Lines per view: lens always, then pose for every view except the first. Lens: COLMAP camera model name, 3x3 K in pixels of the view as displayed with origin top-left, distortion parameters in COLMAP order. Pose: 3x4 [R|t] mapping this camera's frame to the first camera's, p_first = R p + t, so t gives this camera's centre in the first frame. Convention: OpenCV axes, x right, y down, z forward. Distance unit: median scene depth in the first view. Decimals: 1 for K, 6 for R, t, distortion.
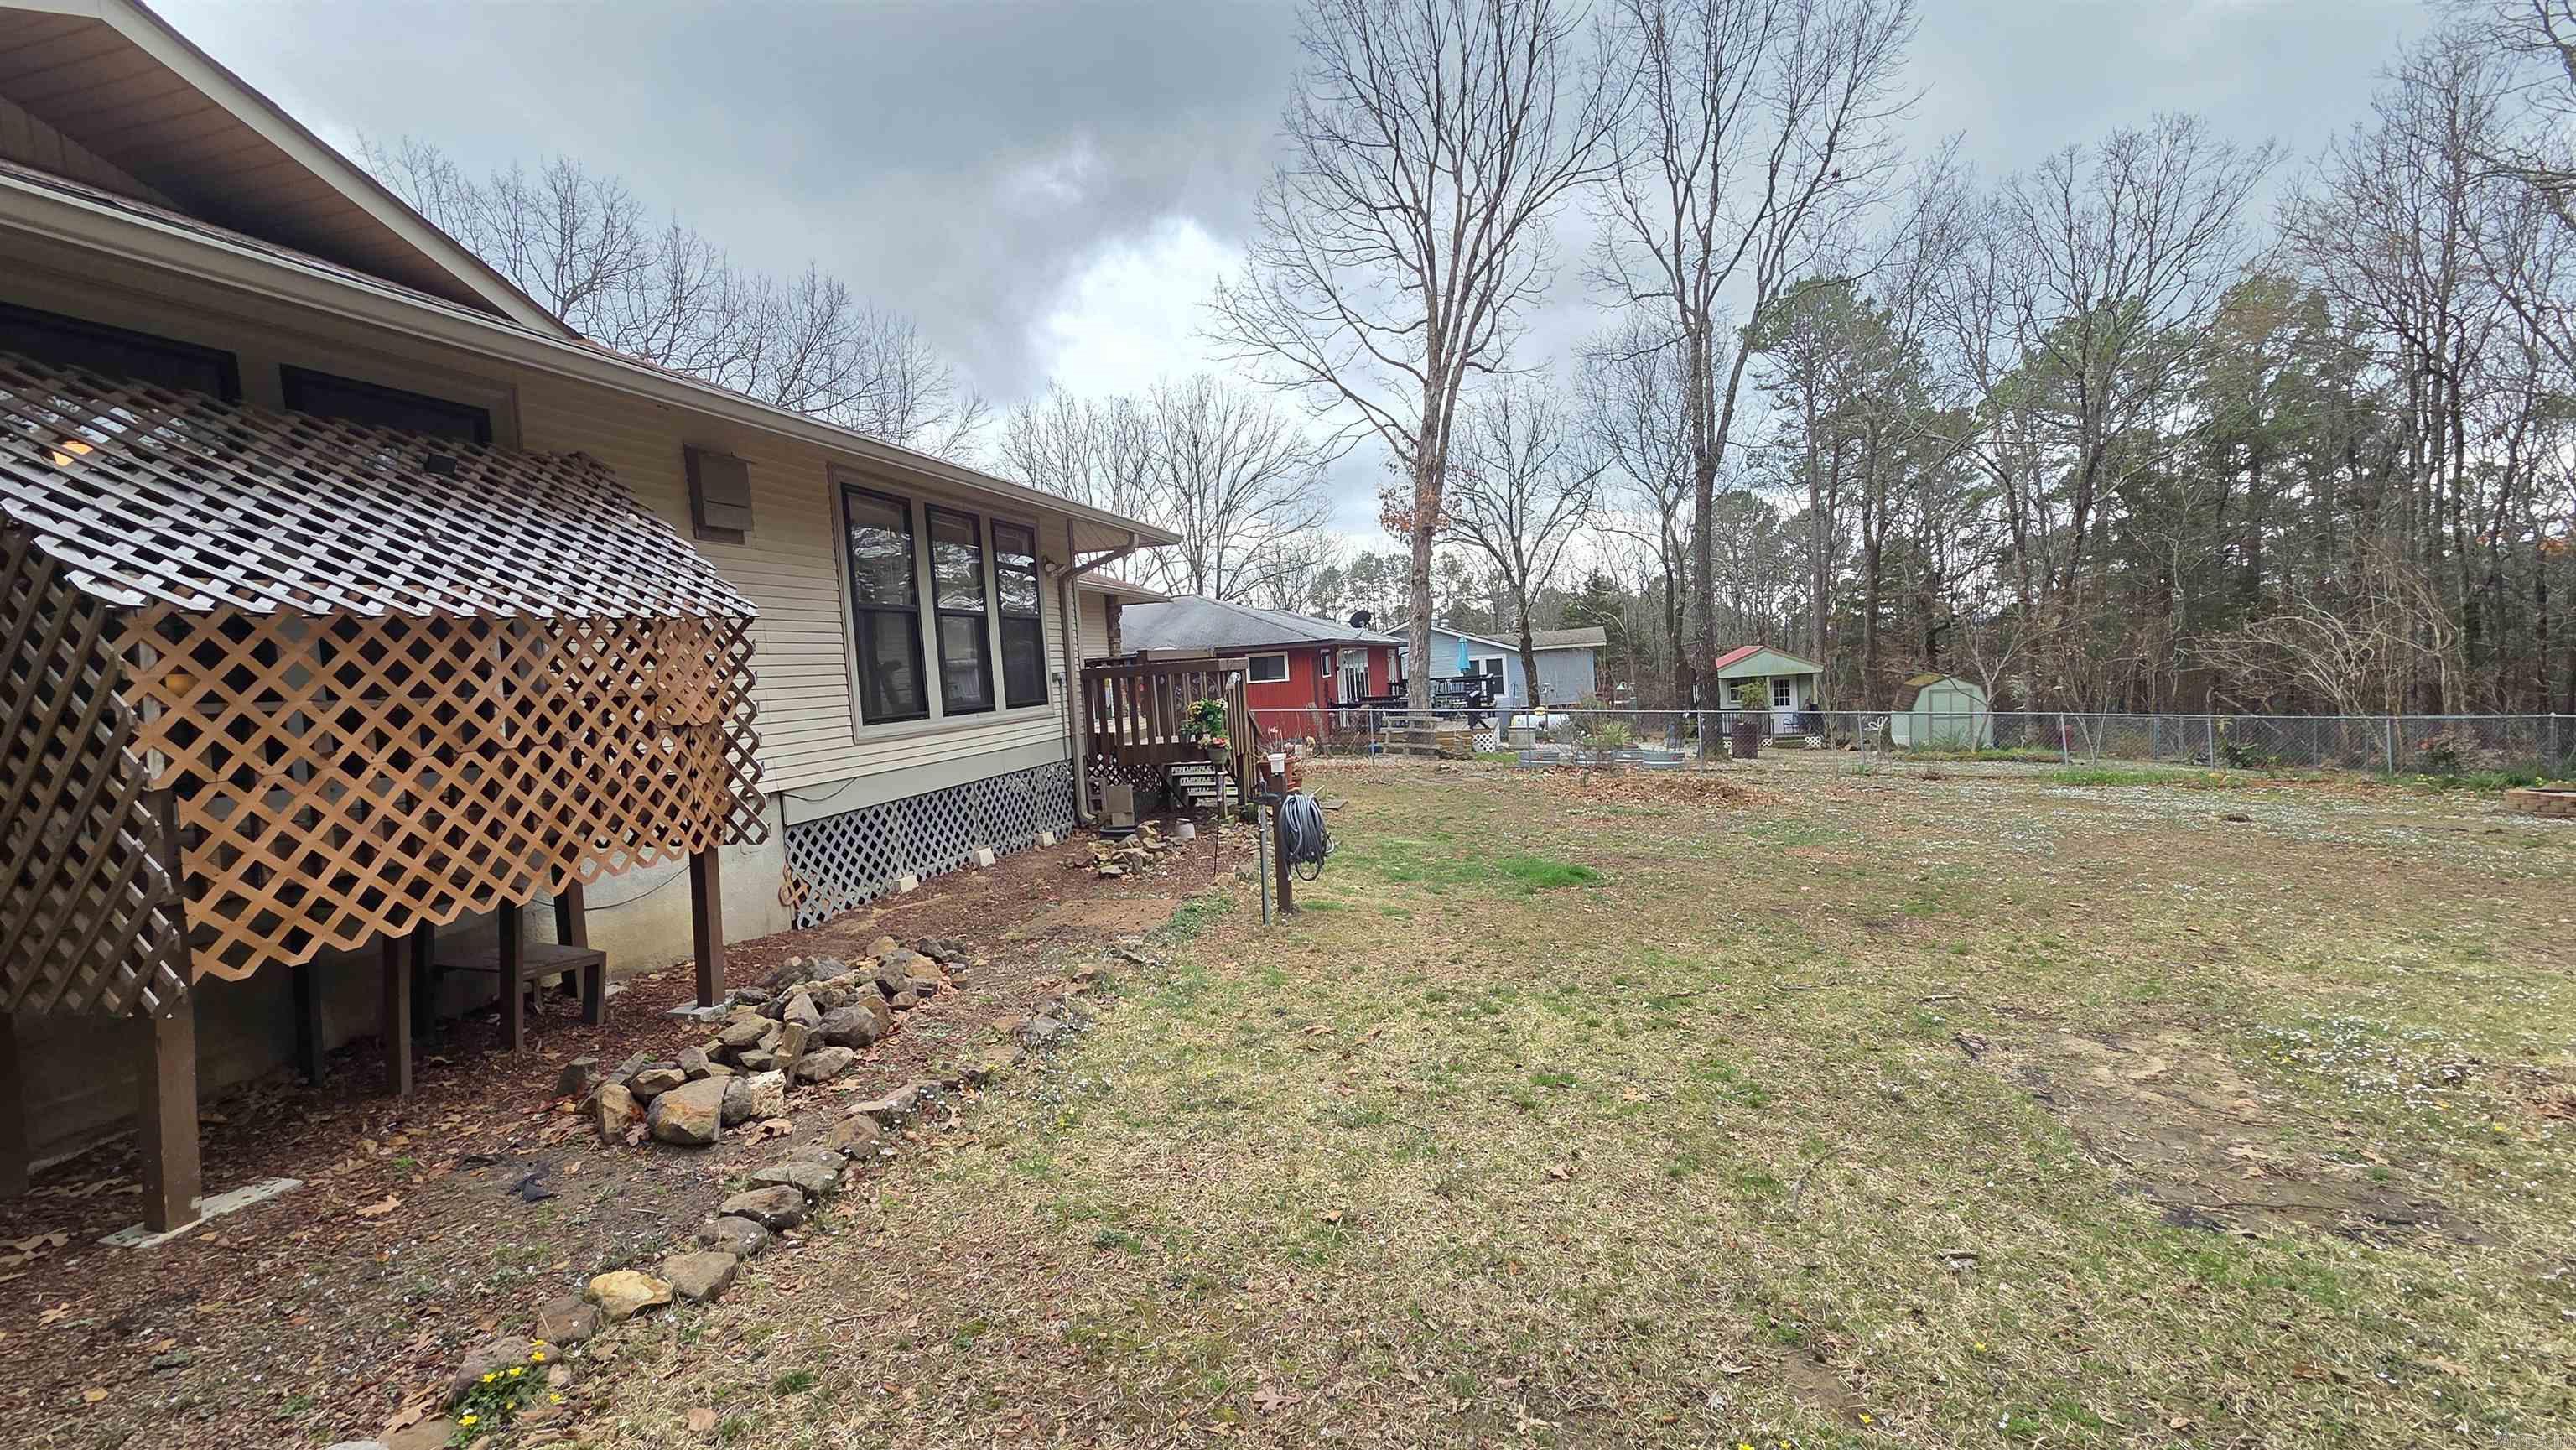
lens RADIAL K [[1054.8, 0, 1287.8], [0, 1054.8, 720.5], [0, 0, 1]] dist [0.005706, -0.000727]
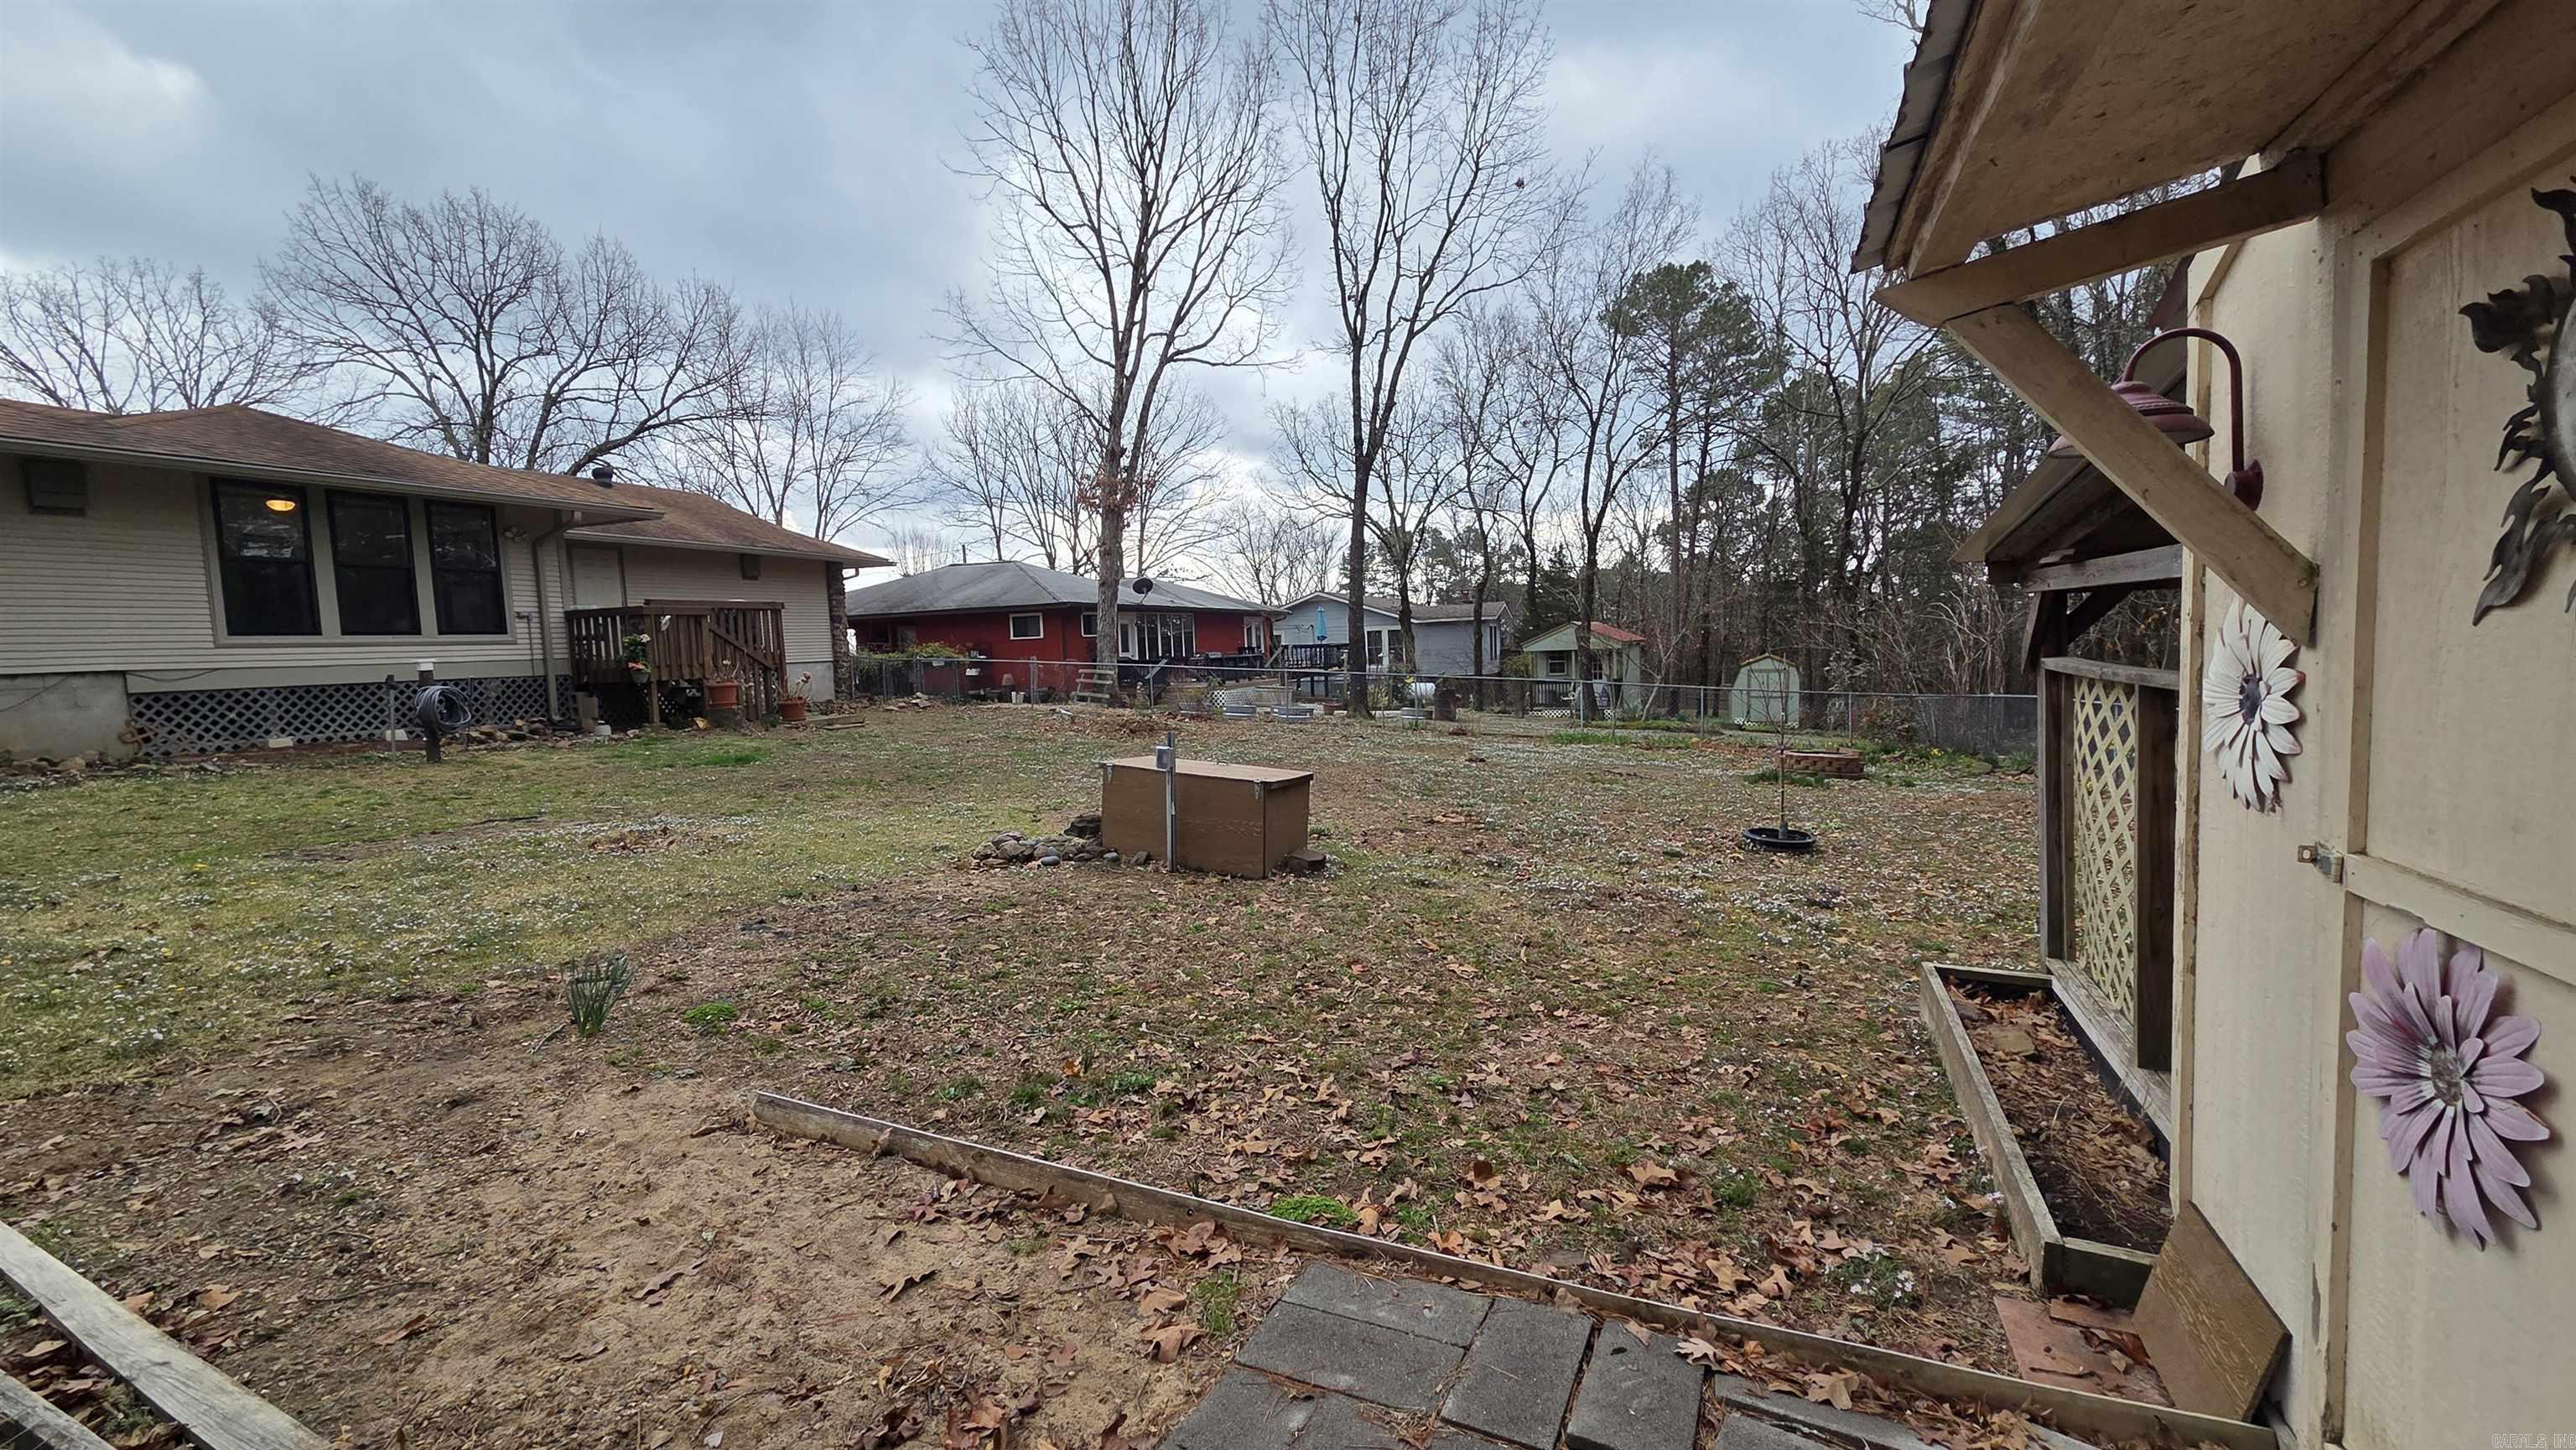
lens RADIAL K [[1054.8, 0, 1290.0], [0, 1054.8, 712.7], [0, 0, 1]] dist [0.005706, -0.000727]
pose [[0.995035, 0.032670, -0.094010, 0.819489], [-0.030782, 0.999296, 0.021464, 0.023093], [0.094645, -0.018464, 0.995340, -0.249651]]
